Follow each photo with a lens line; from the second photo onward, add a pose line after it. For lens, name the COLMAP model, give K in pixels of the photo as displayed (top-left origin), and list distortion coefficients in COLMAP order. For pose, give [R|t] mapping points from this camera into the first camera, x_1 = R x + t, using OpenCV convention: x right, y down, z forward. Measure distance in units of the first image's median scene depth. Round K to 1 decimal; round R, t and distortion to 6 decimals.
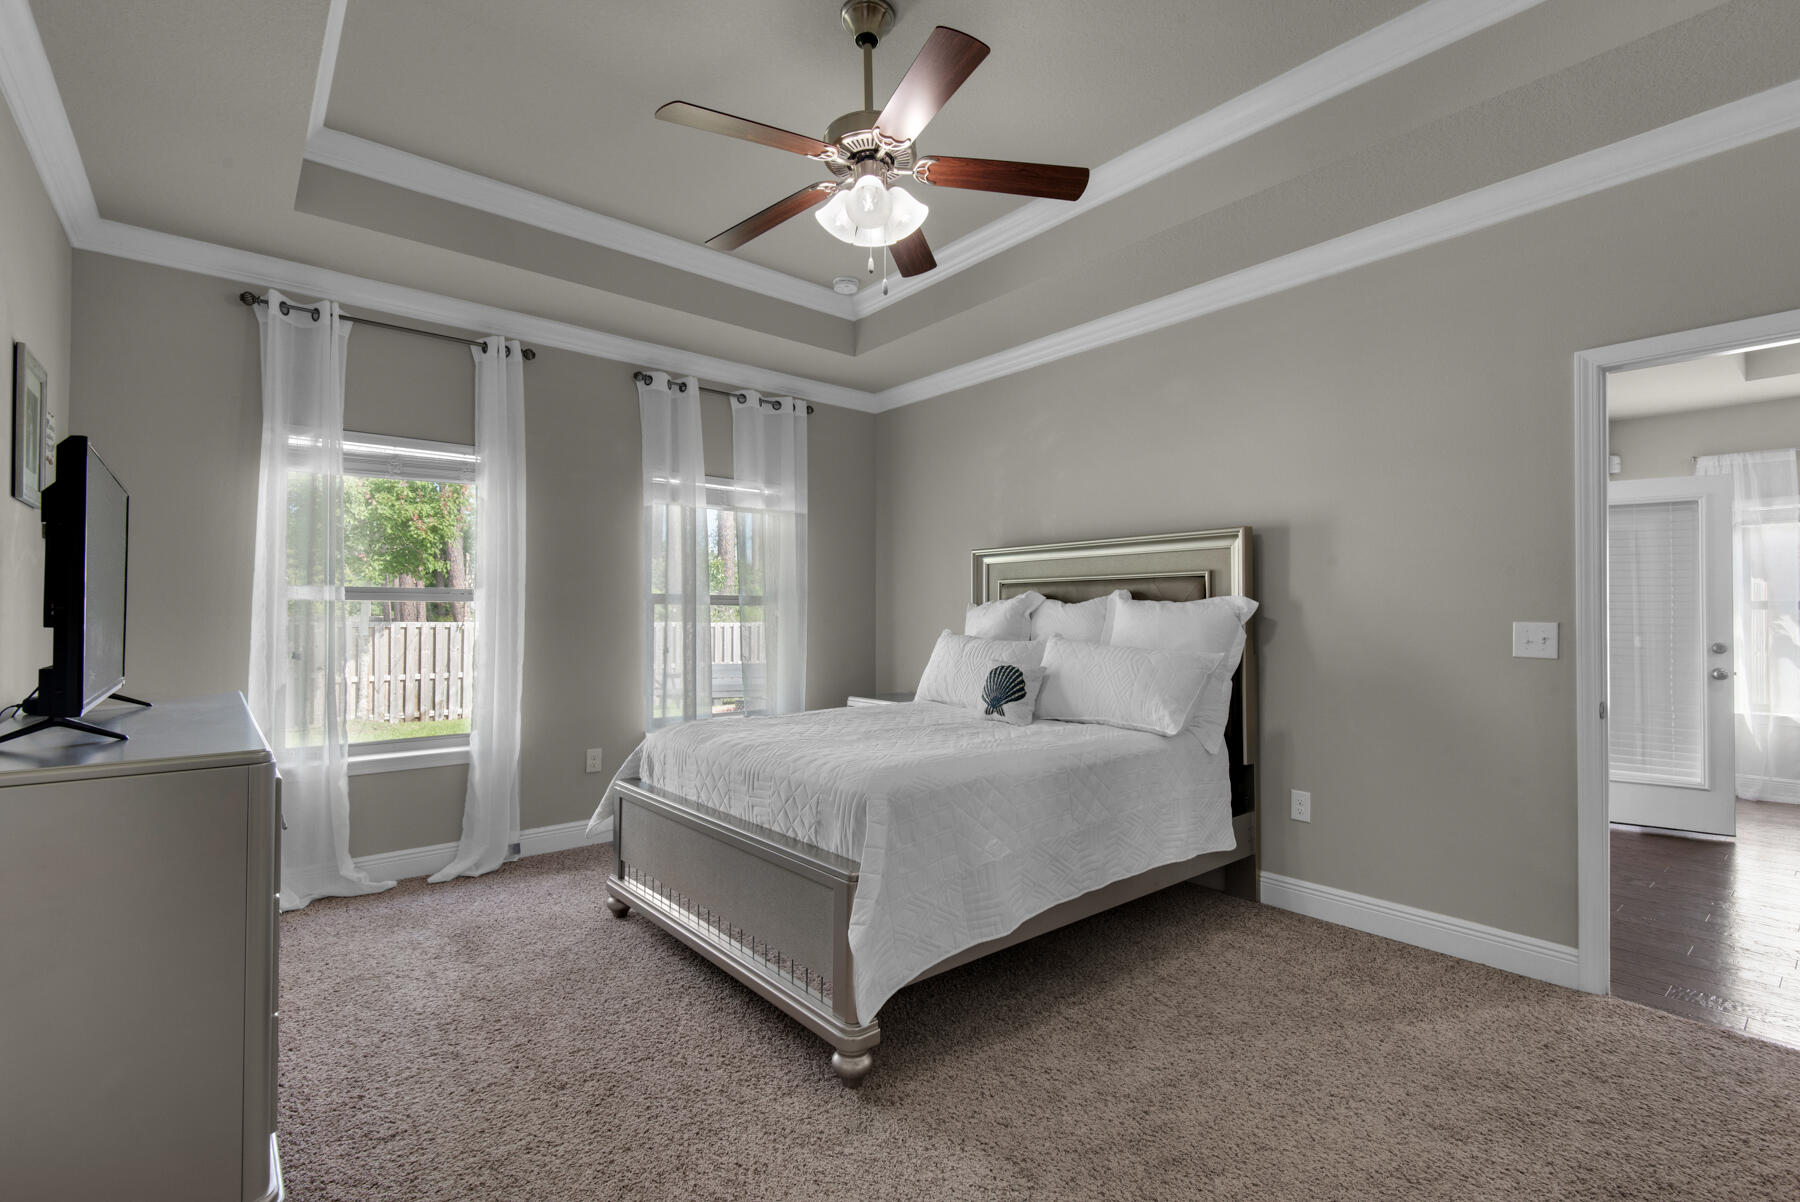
lens RADIAL K [[816.3, 0, 900.0], [0, 816.3, 601.0], [0, 0, 1]] dist [0.002704, -0.000395]
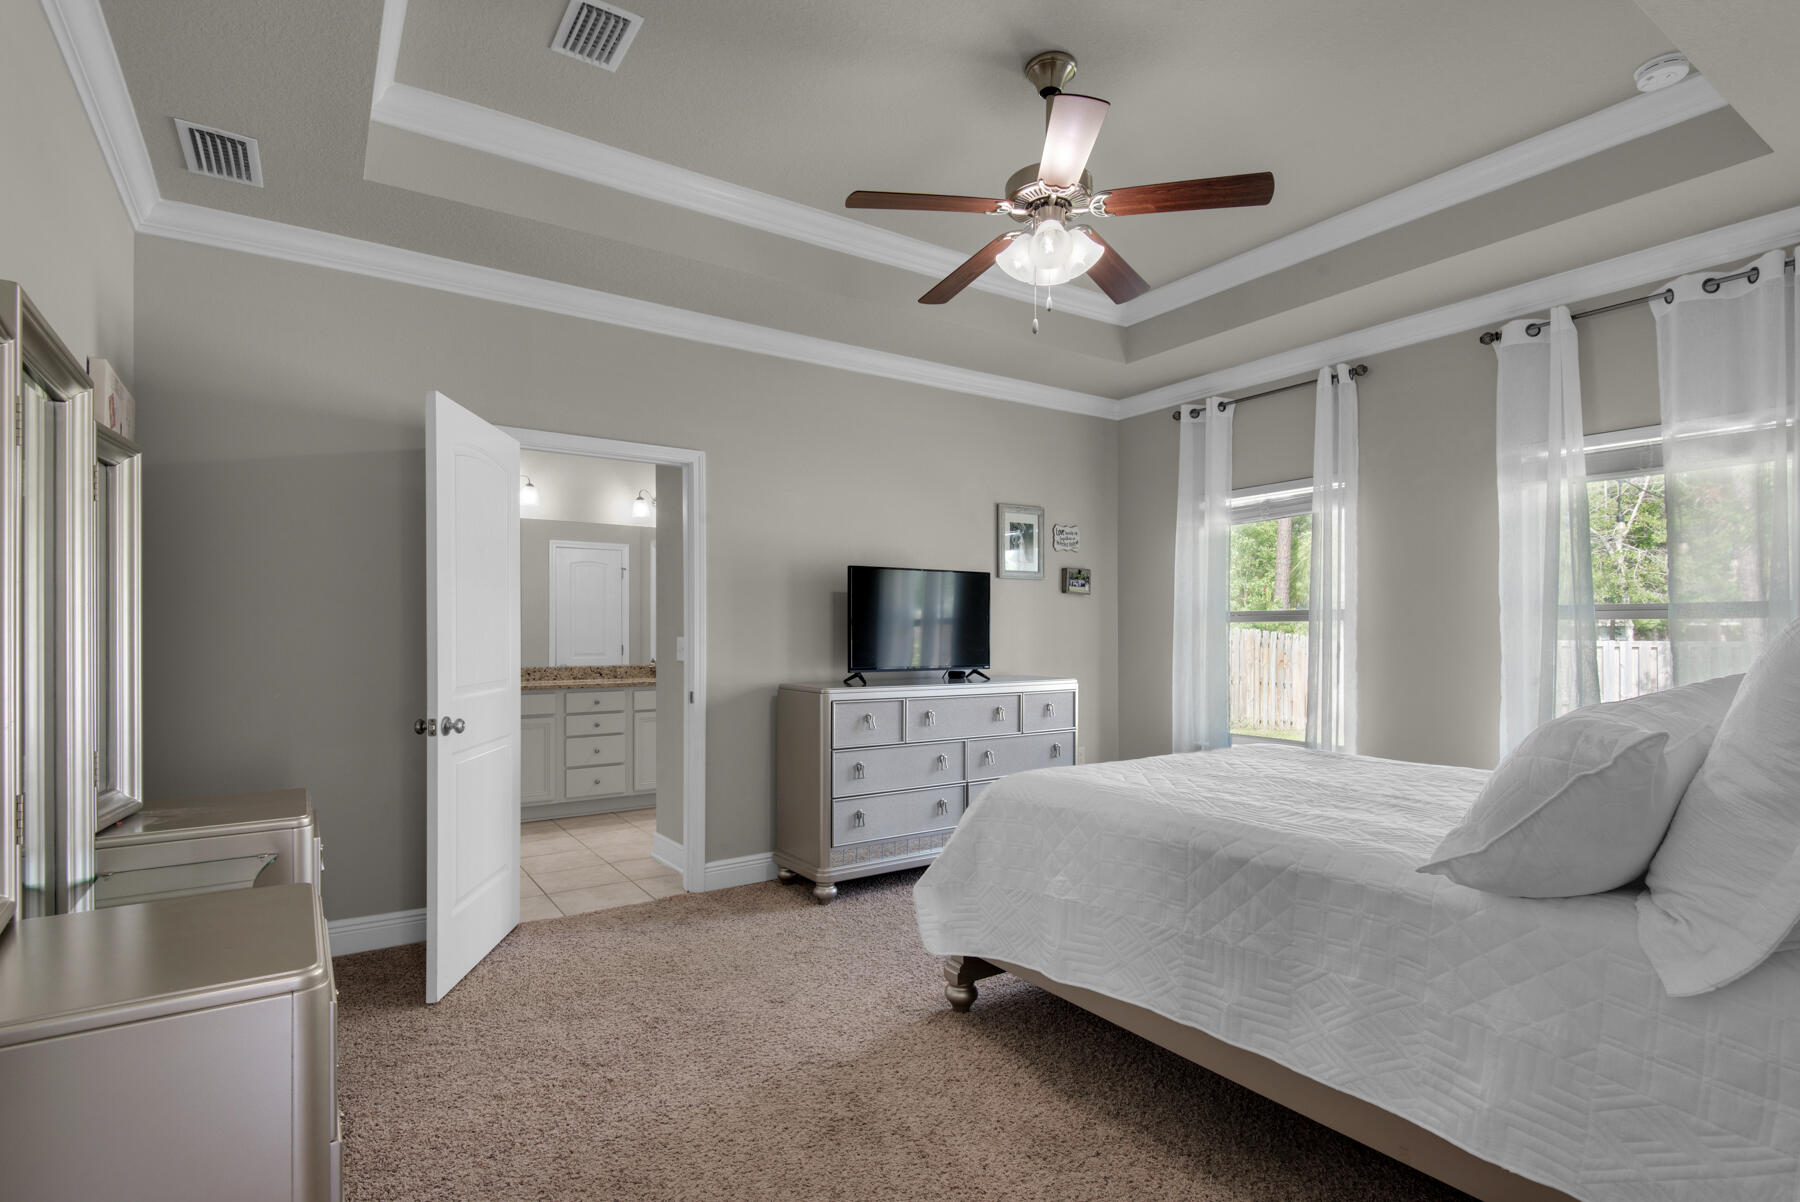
lens RADIAL K [[888.0, 0, 898.0], [0, 888.0, 635.9], [0, 0, 1]] dist [-0.000475, -0.000156]
pose [[-0.114033, -0.001885, -0.993475, 0.758385], [0.014758, 0.999885, -0.003592, 0.017434], [0.993367, -0.015071, -0.113992, 0.629217]]
